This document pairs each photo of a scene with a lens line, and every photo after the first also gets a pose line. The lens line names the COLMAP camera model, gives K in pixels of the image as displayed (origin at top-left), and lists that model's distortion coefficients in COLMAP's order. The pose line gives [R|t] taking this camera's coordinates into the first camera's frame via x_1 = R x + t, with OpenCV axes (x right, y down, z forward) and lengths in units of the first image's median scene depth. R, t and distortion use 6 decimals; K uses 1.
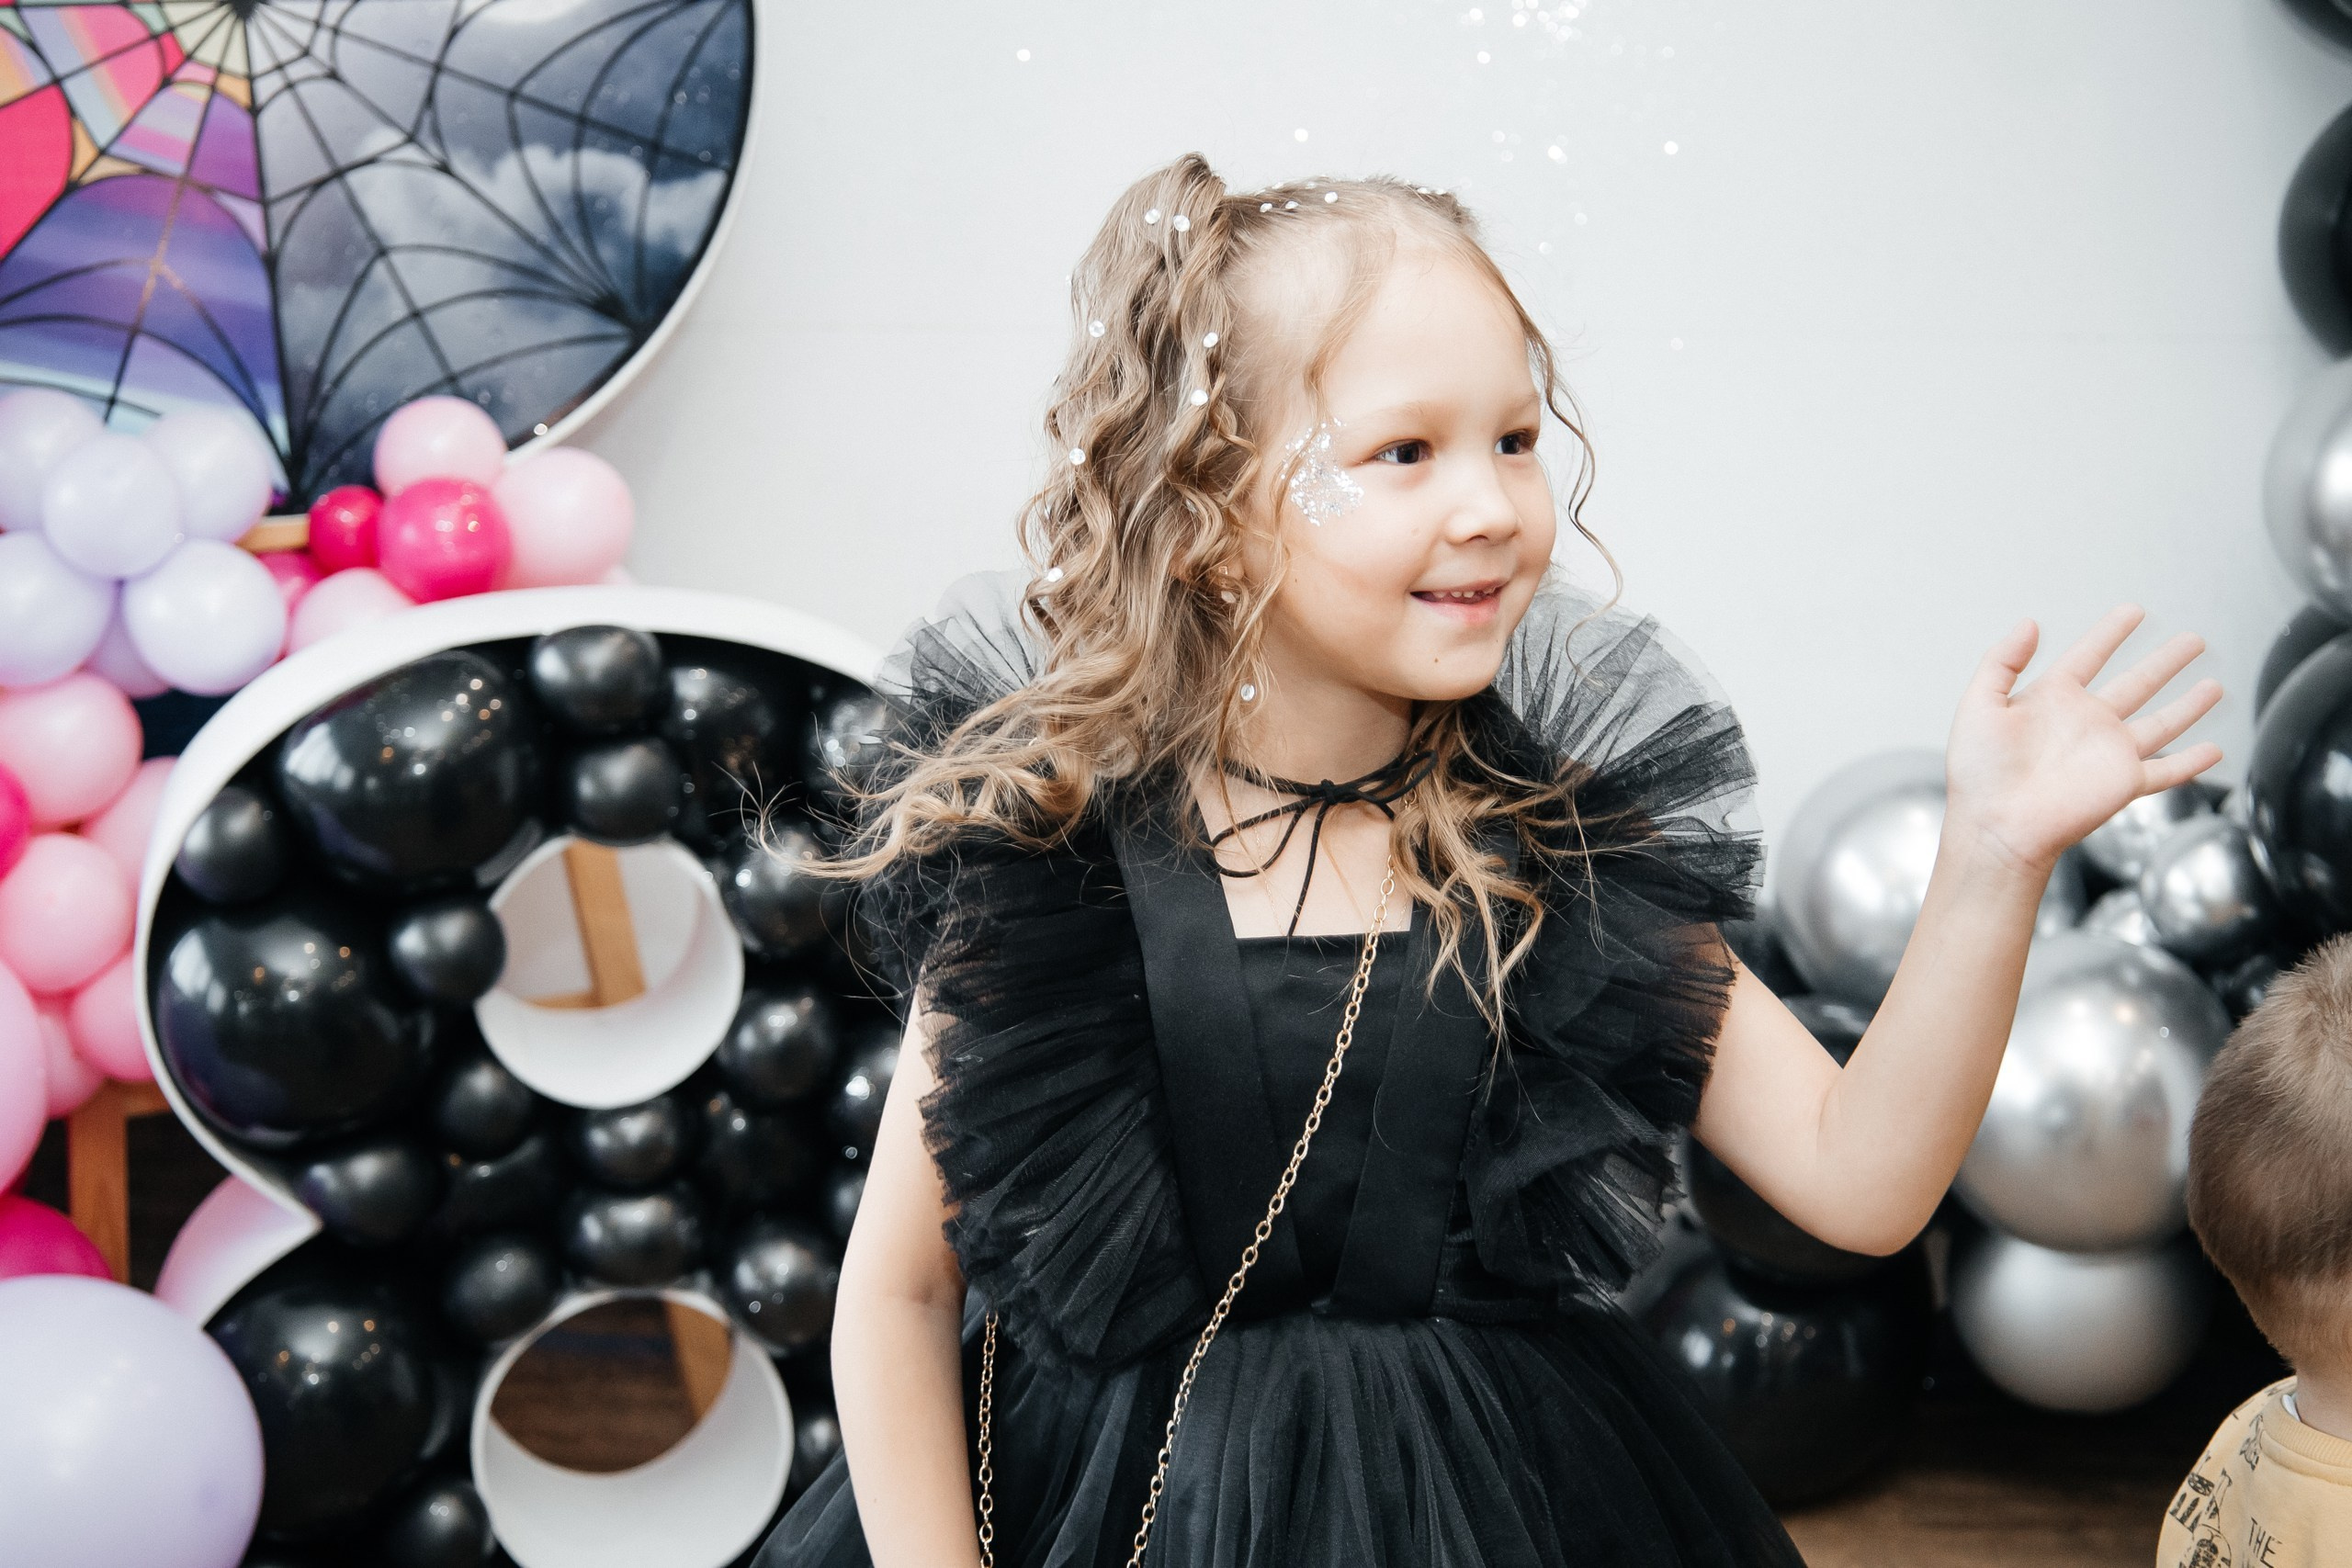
lens RADIAL K [[3777.2, 0, 1223.0], [0, 3777.2, 786.8], [0, 0, 1]] dist [0.010040, 0.118028]
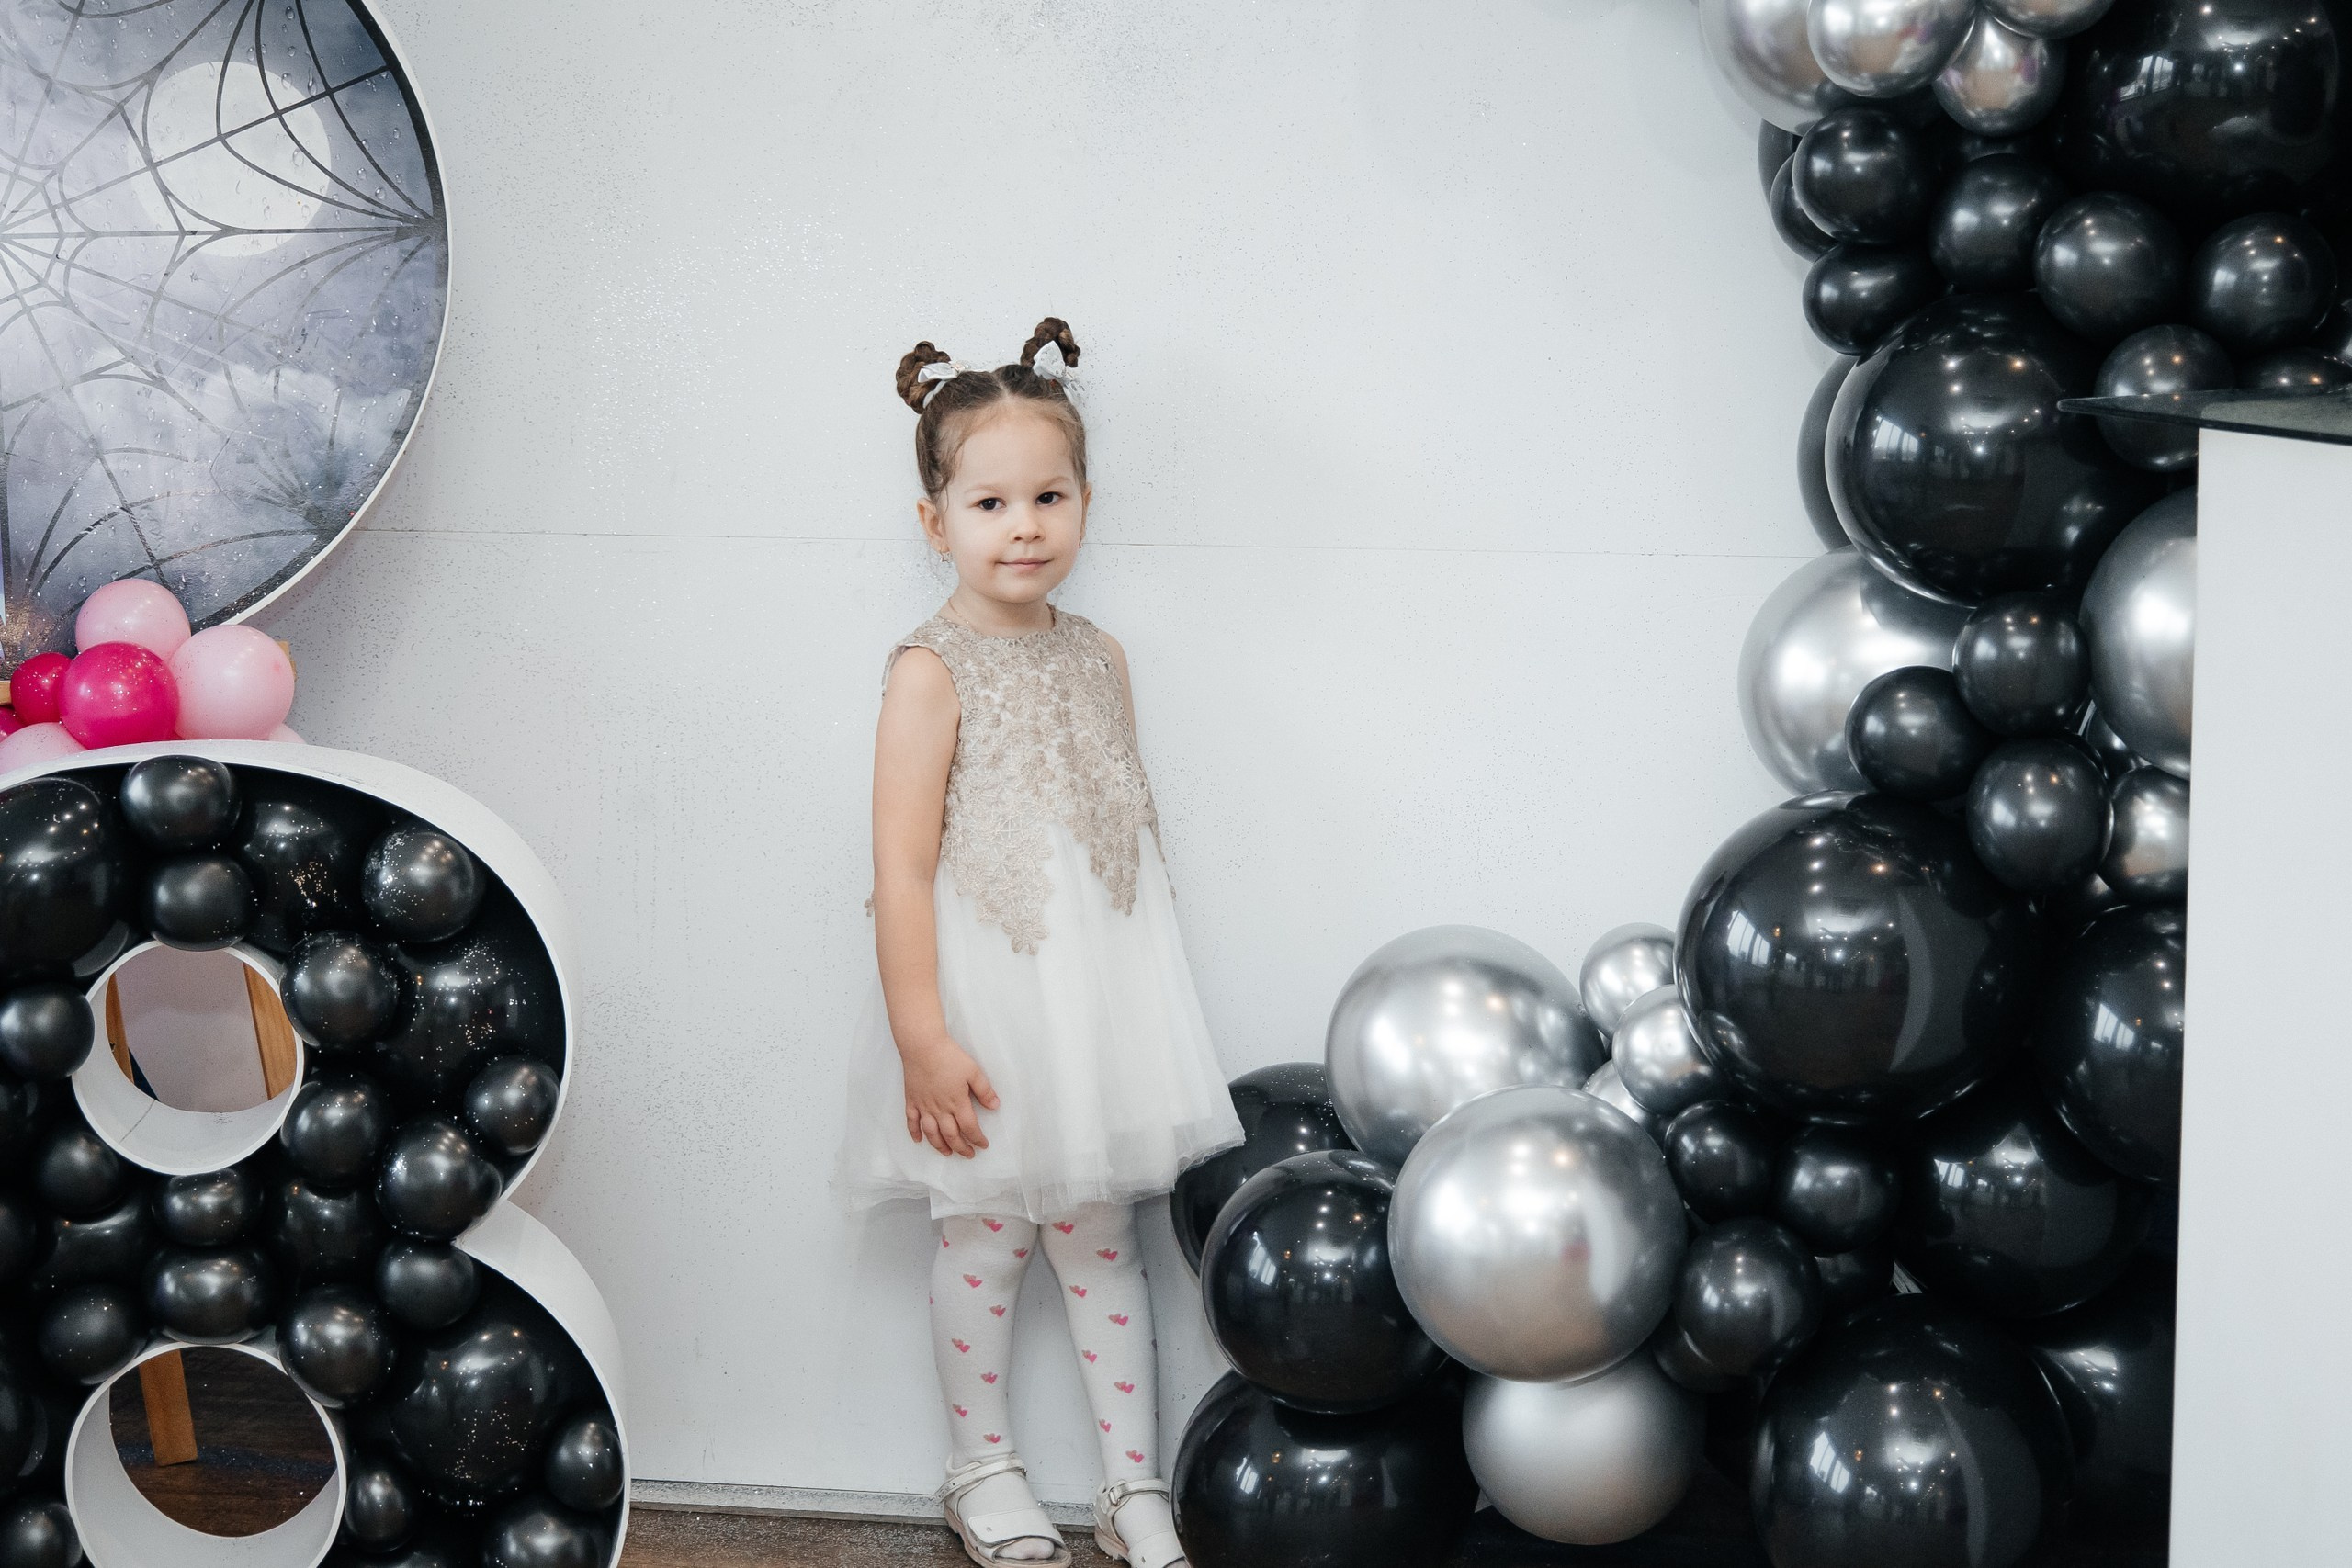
lens RADIAL K [[4502.7, 0, 1177.5], [0, 4502.7, 786.9], [0, 0, 1]] dist [0.010176, 0.056788]
pose [[0.990197, 0.020325, -0.138189, 0.301358], [-0.032502, 0.995727, -0.086441, 0.069107], [0.135842, 0.090086, 0.986626, -0.306040]]
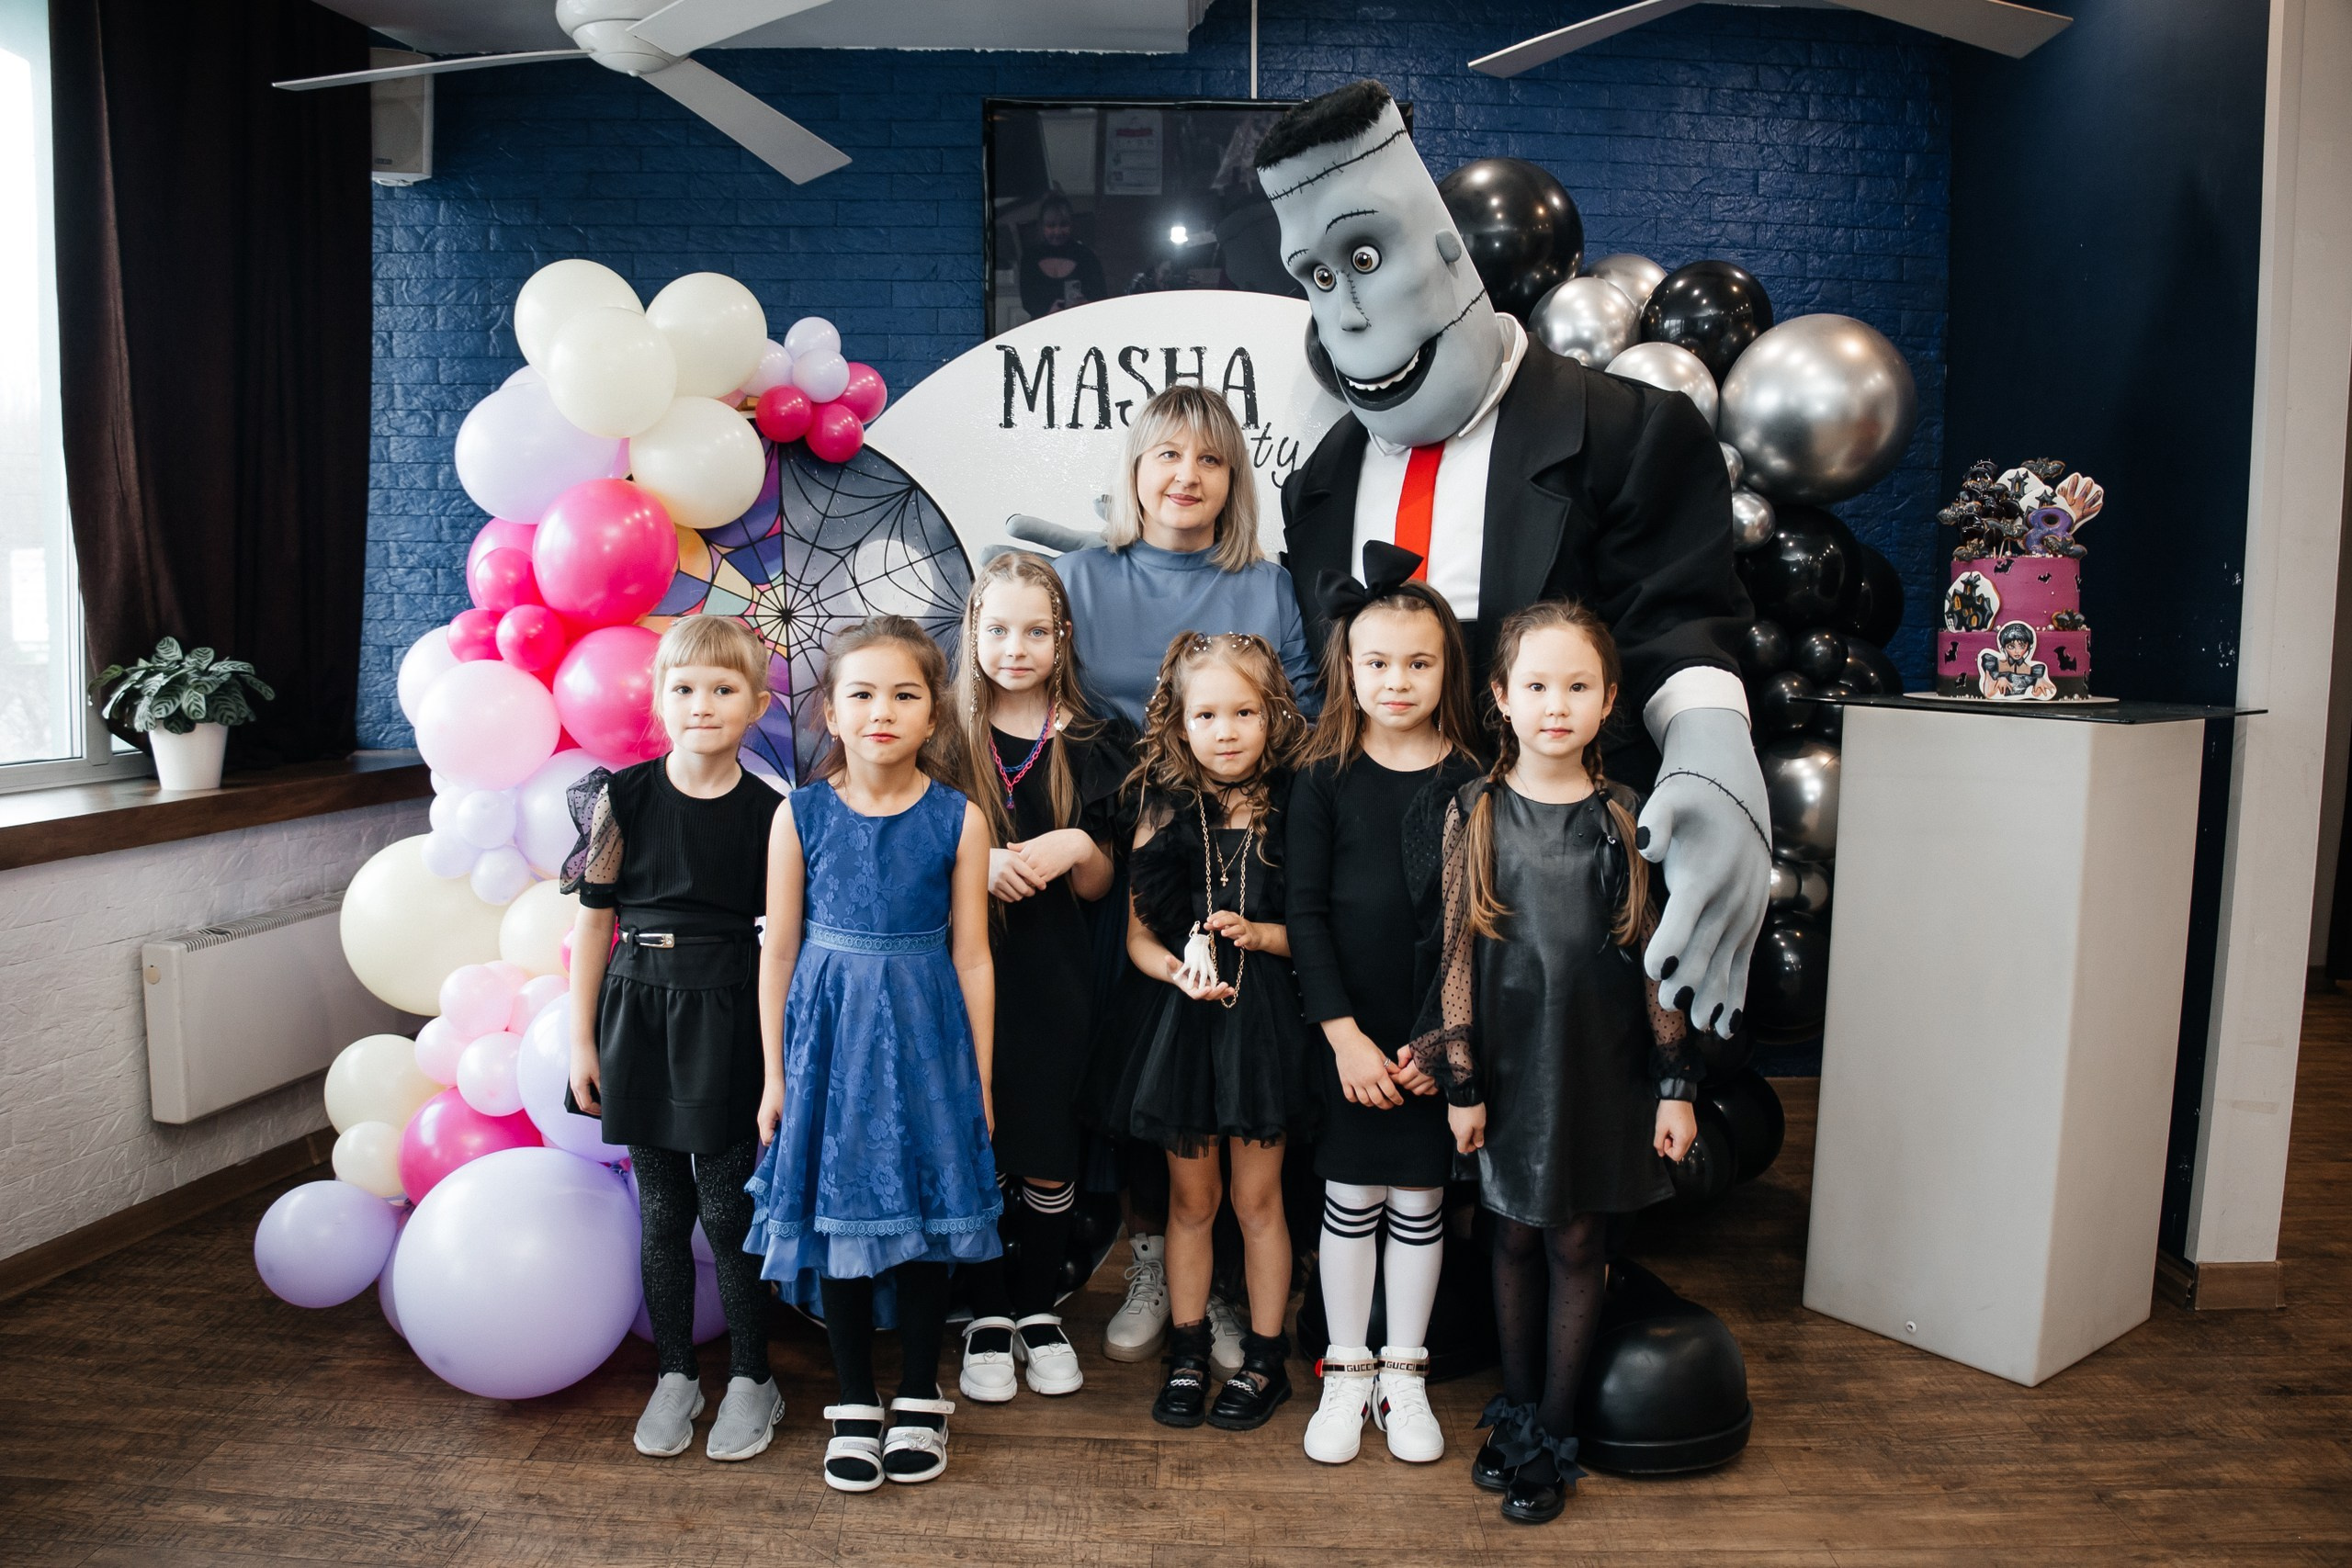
lens RADIAL K [[1827.0, 0, 1173.0], [0, 1827.0, 790.1], [0, 0, 1]] dist [-0.142827, 0.065766]
pose [[0.995539, 0.017008, 0.092807, -0.114953], [-0.002731, 0.988401, -0.151841, 0.088857], [-0.094313, 0.150910, 0.984038, -0.191639]]
